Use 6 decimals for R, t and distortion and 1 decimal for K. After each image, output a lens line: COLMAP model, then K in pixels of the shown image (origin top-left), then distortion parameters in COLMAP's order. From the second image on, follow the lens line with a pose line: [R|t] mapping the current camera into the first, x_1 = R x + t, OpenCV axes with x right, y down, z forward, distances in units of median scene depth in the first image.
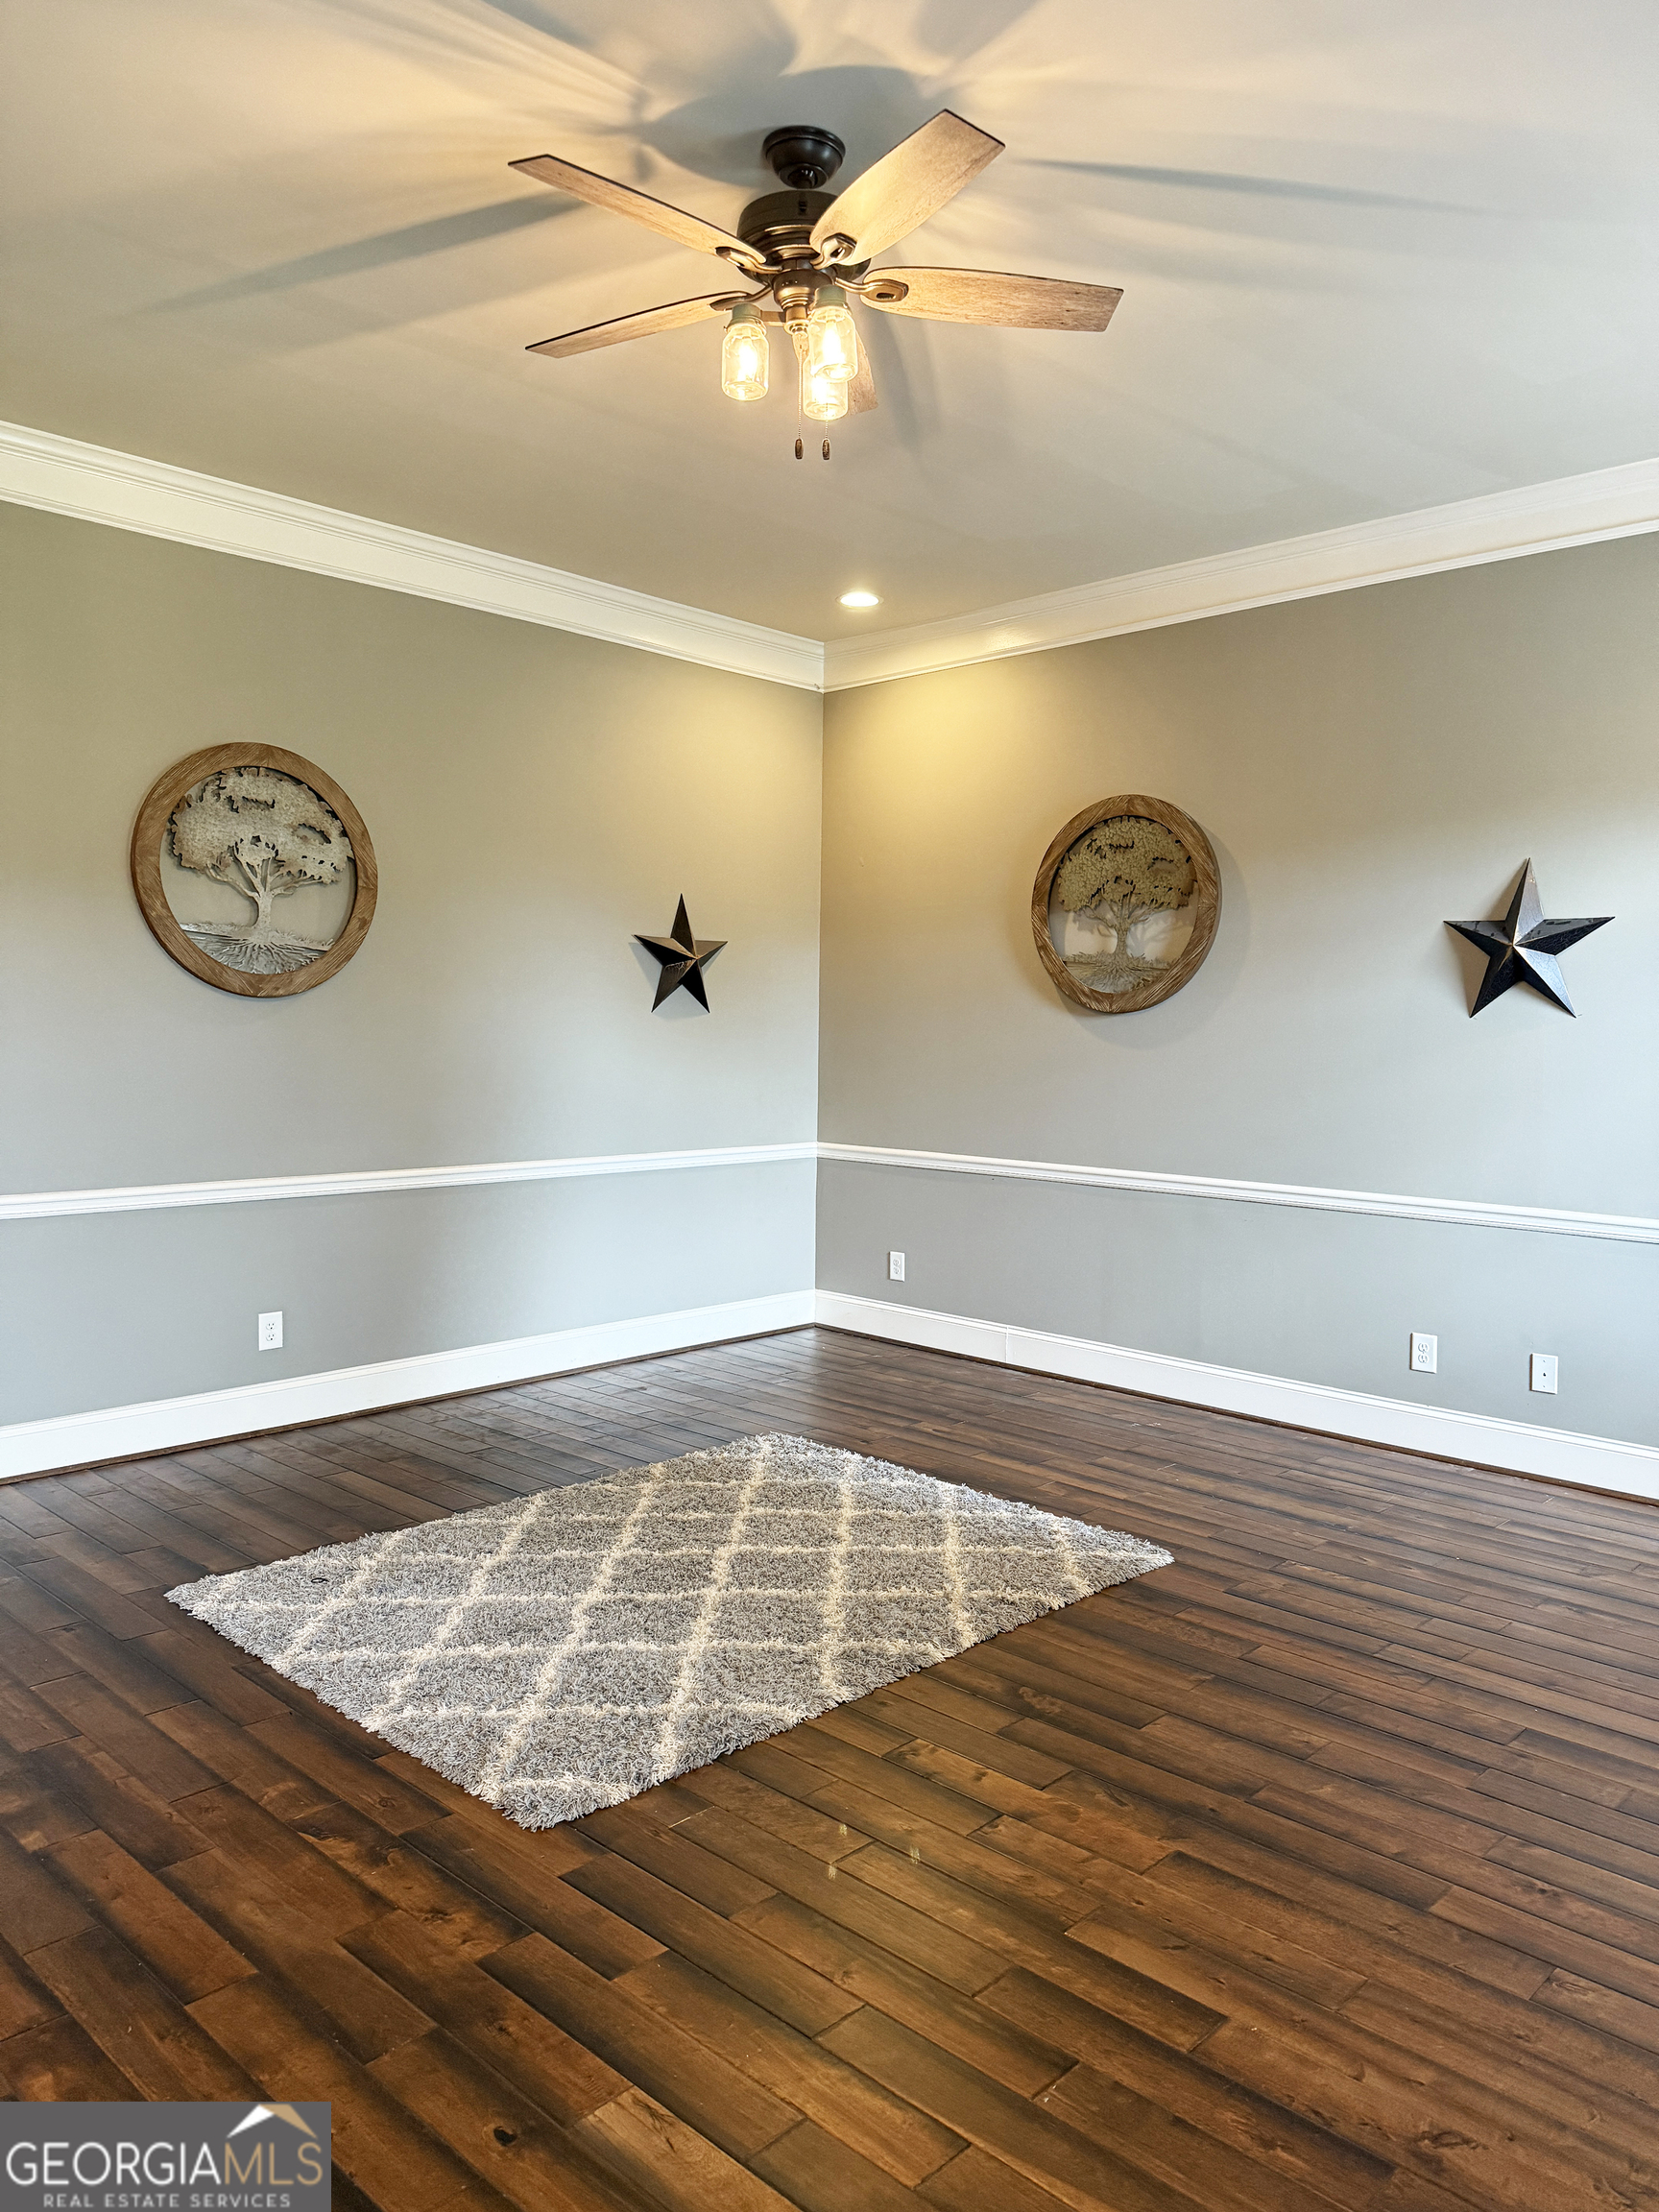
lens RADIAL K [[1532.4, 0, 829.5], [0, 1532.4, 1106.0], [0, 0, 1]] dist [0.103595, -0.143045]
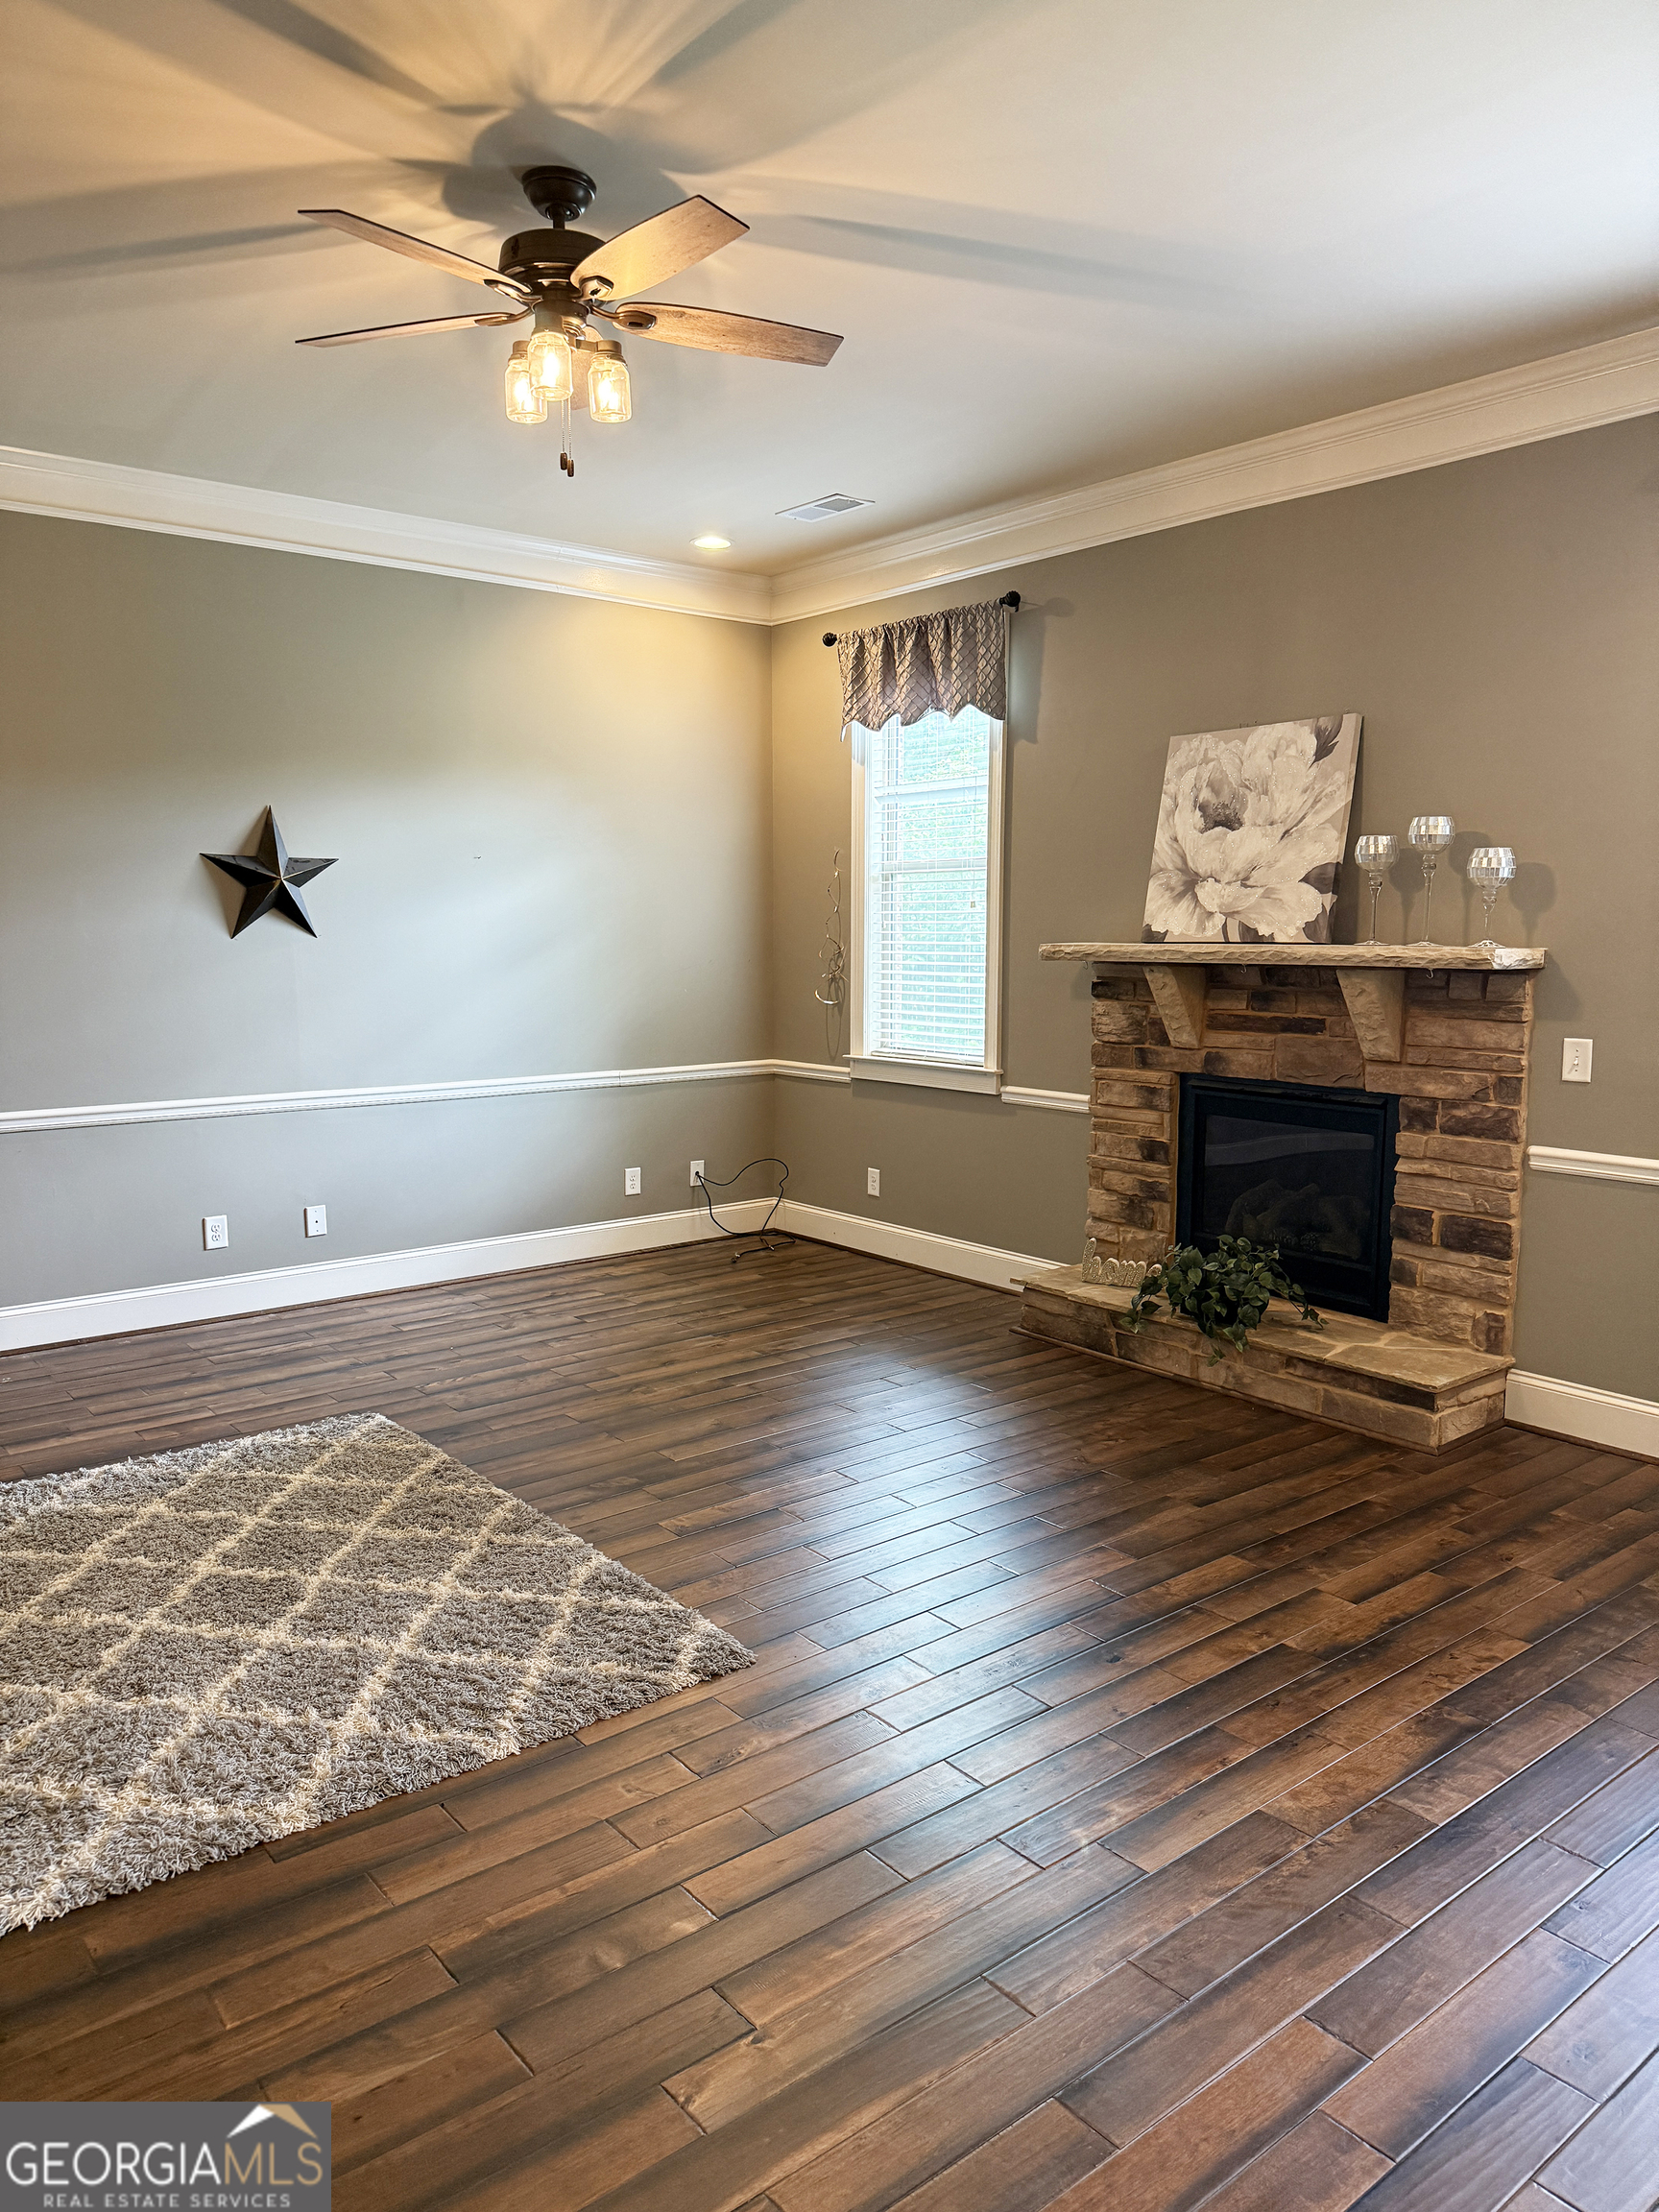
lens RADIAL K [[1532.4, 0, 829.5], [0, 1532.4, 1106.0], [0, 0, 1]] dist [0.103595, -0.143045]
pose [[0.126416, -0.135526, 0.982676, -0.871623], [0.055097, 0.990053, 0.129455, -0.073591], [-0.990446, 0.037777, 0.132626, 0.513316]]
